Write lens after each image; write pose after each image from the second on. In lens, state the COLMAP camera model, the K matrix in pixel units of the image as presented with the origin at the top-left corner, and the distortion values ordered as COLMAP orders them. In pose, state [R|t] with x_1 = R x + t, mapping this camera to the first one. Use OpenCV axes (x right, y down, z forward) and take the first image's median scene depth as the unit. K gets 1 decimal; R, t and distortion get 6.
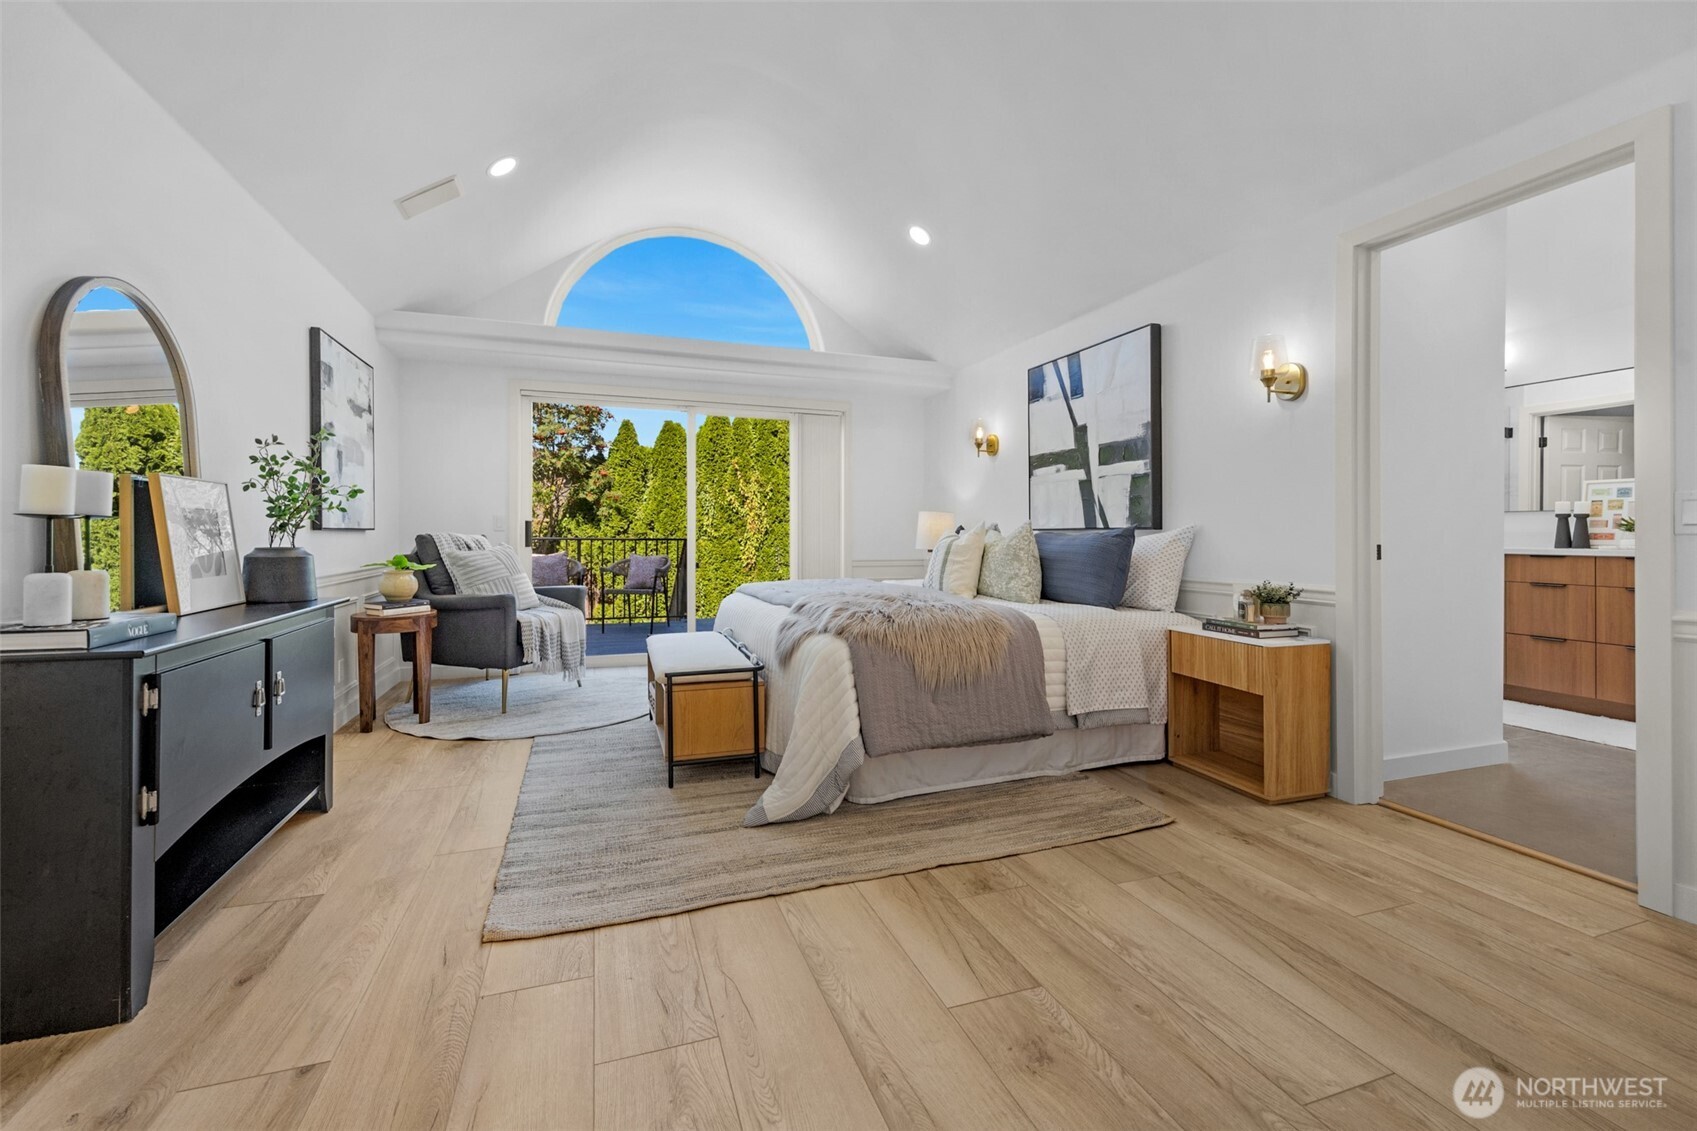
lens RADIAL K [[681.3, 0, 815.4], [0, 681.3, 536.6], [0, 0, 1]] dist [-0.004383, 0.000177]
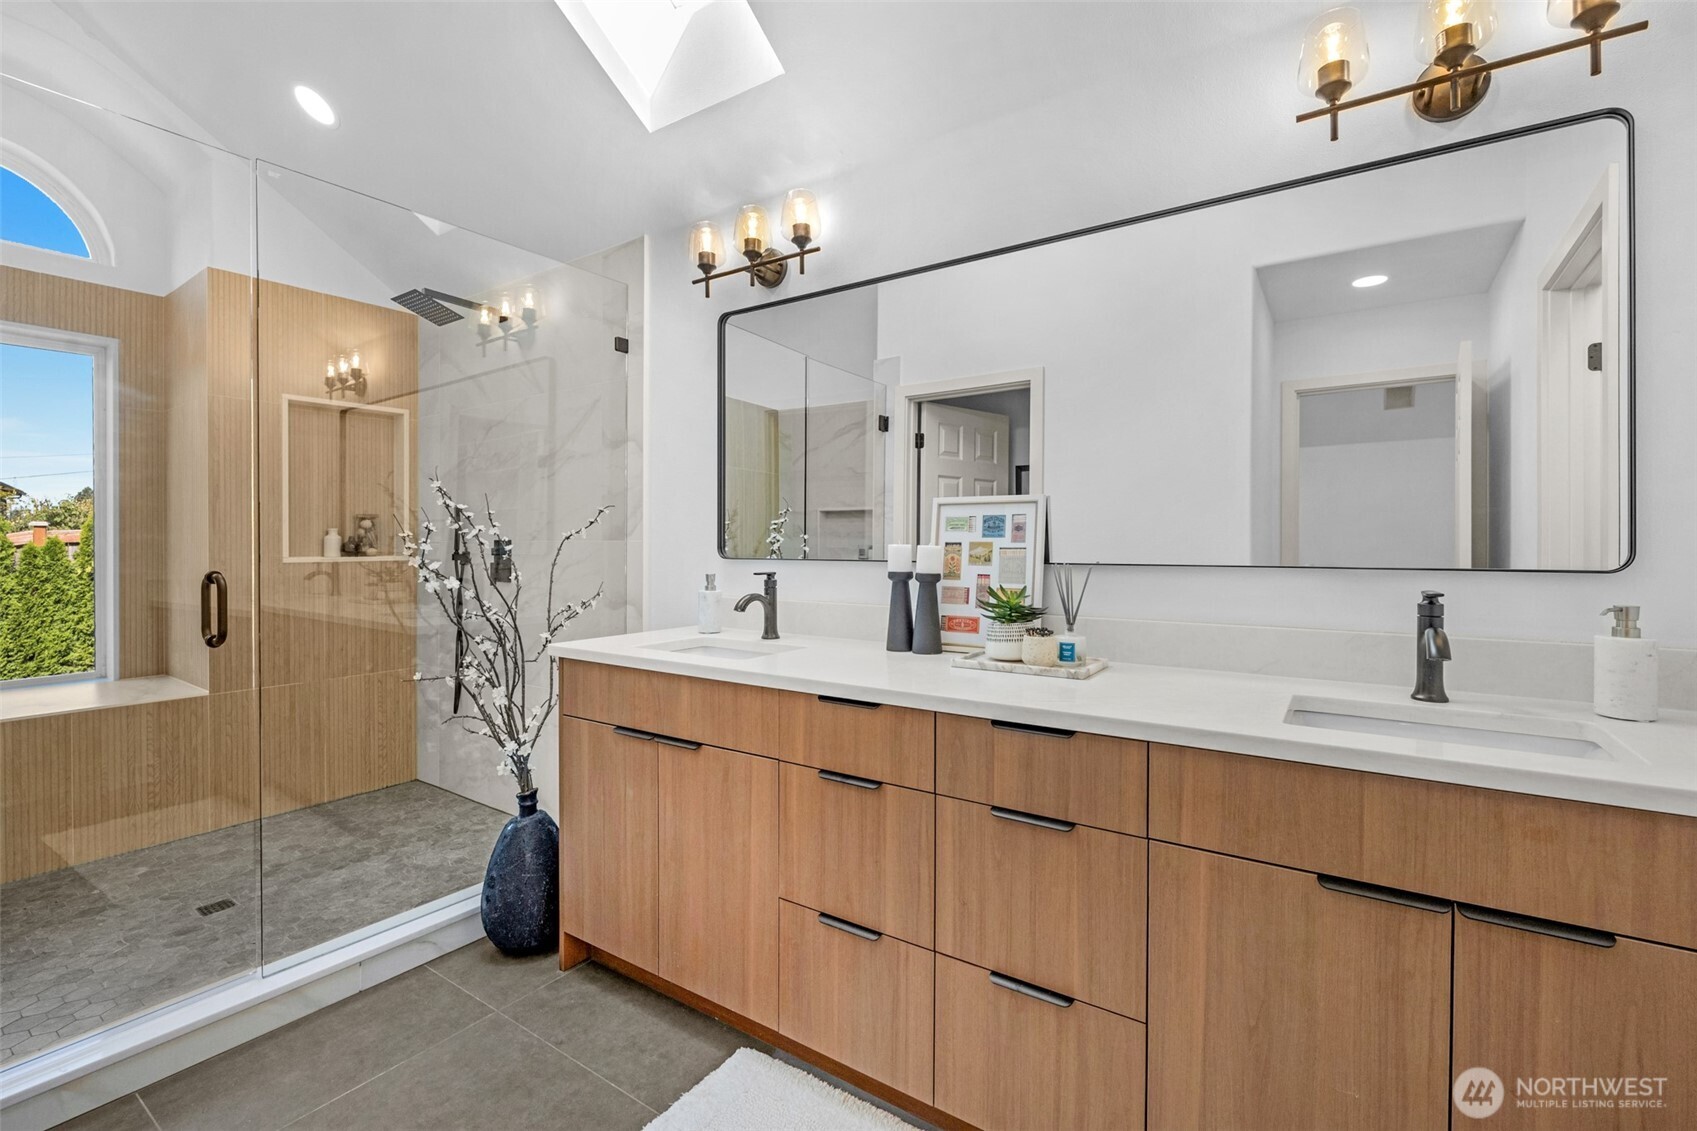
lens RADIAL K [[750.6, 0, 838.5], [0, 750.6, 550.3], [0, 0, 1]] dist [-0.001900, -0.001773]
pose [[0.792046, -0.003830, 0.610450, 0.134526], [-0.001912, 0.999960, 0.008754, -0.008871], [-0.610459, -0.008100, 0.792007, 0.111161]]
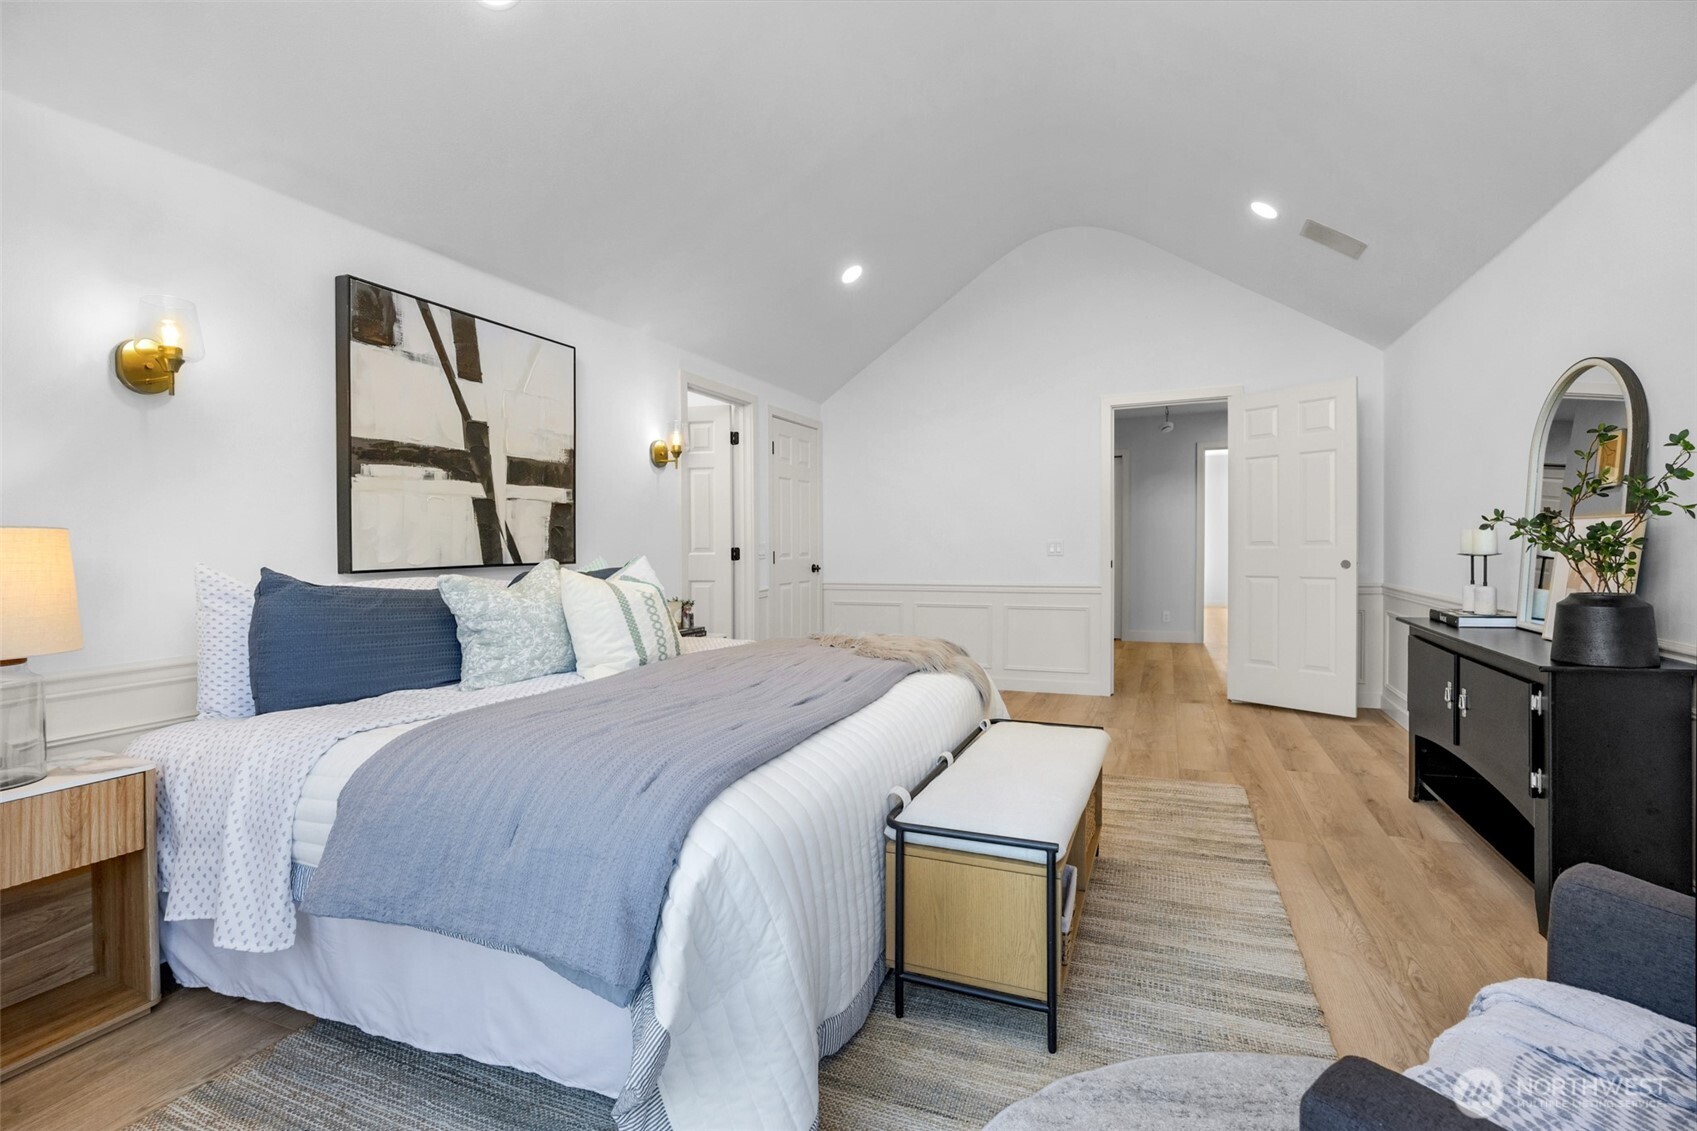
lens RADIAL K [[750.6, 0, 840.8], [0, 750.6, 536.2], [0, 0, 1]] dist [-0.001900, -0.001773]
pose [[-0.756552, 0.005125, 0.653914, -0.672358], [0.008910, 0.999957, 0.002472, -0.066800], [-0.653873, 0.007696, -0.756565, 2.181280]]
